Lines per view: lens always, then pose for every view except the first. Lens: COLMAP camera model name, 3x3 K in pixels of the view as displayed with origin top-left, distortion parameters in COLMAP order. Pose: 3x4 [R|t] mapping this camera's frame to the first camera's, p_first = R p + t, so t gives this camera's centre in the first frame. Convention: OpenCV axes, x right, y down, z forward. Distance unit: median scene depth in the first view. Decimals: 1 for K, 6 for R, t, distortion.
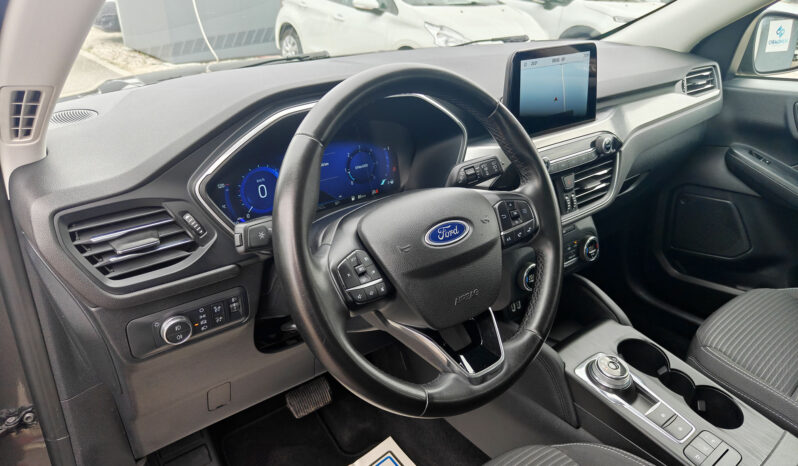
lens RADIAL K [[576.6, 0, 398.2], [0, 576.6, 221.9], [0, 0, 1]] dist [0.009769, 0.001734]
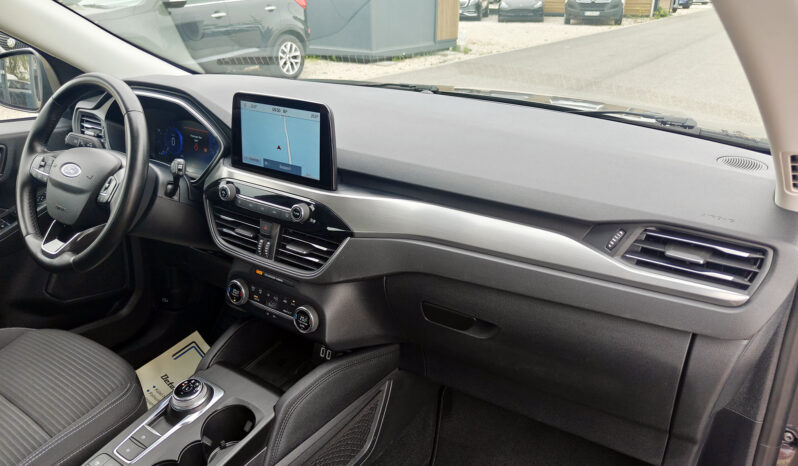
lens RADIAL K [[576.6, 0, 398.2], [0, 576.6, 221.9], [0, 0, 1]] dist [0.009769, 0.001734]
pose [[0.274339, 0.362138, -0.890839, 1.246150], [-0.383722, 0.890659, 0.243896, -0.411355], [0.881757, 0.274924, 0.383303, 0.799980]]
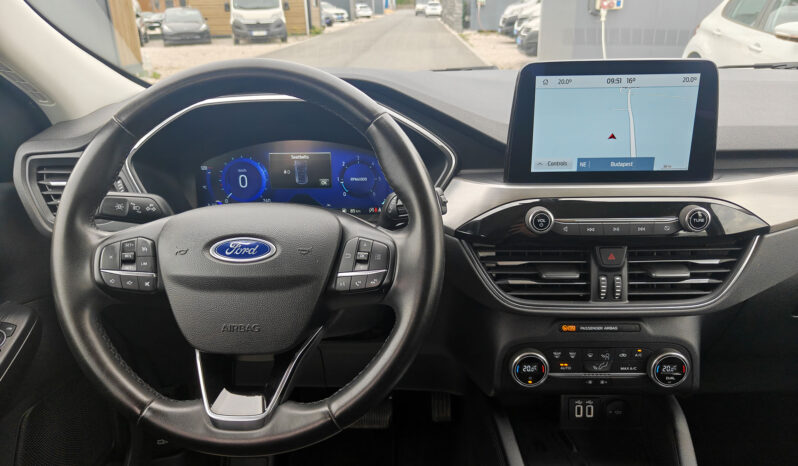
lens RADIAL K [[563.8, 0, 387.4], [0, 563.8, 224.7], [0, 0, 1]] dist [-0.005183, 0.001222]
pose [[0.745195, 0.221902, -0.628844, 0.503445], [-0.243128, 0.968509, 0.053648, -0.076894], [0.620946, 0.112911, 0.775679, 0.301704]]
